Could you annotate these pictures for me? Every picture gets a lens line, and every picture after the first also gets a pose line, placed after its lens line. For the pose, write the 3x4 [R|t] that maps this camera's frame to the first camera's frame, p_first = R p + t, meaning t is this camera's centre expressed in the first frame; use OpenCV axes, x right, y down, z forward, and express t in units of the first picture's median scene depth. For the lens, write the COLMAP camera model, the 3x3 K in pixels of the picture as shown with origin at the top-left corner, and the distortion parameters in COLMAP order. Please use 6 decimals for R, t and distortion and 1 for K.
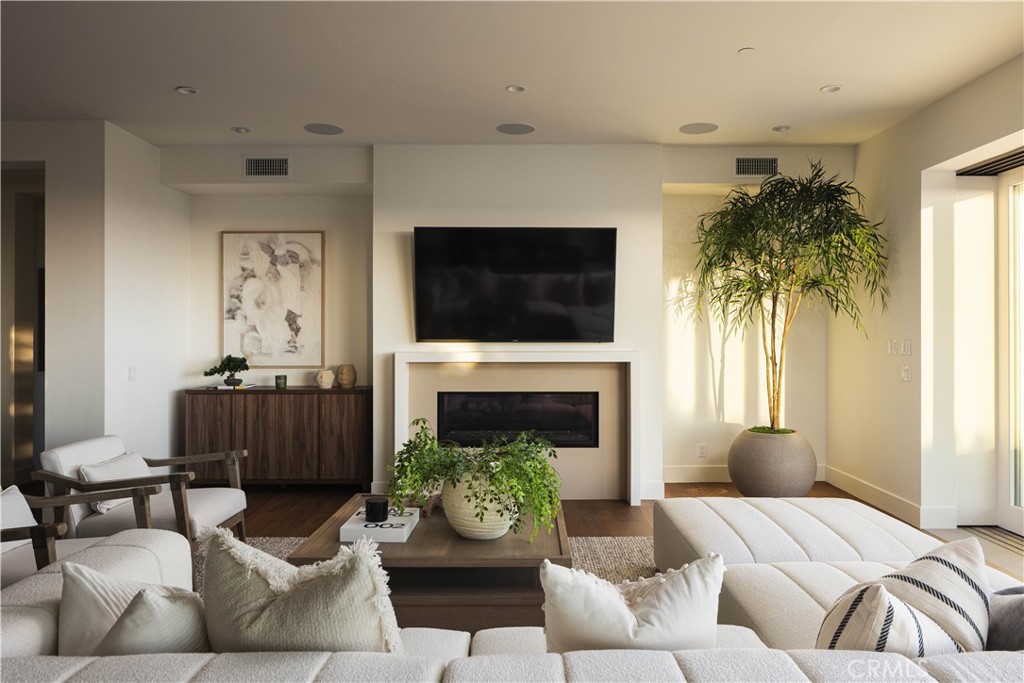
lens RADIAL K [[698.1, 0, 513.3], [0, 698.1, 341.3], [0, 0, 1]] dist [-0.000126, -0.004486]
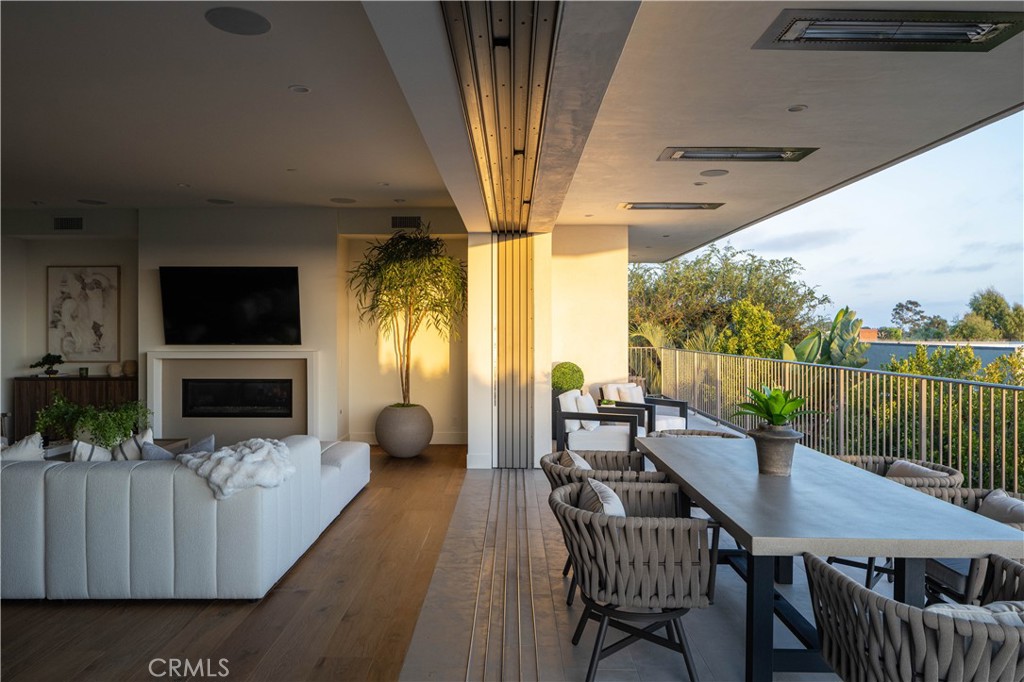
lens RADIAL K [[698.1, 0, 510.3], [0, 698.1, 338.8], [0, 0, 1]] dist [-0.000126, -0.004486]
pose [[0.999800, 0.000828, -0.019980, 0.559794], [-0.000767, 0.999995, 0.003053, -0.014988], [0.019982, -0.003037, 0.999796, -0.405342]]
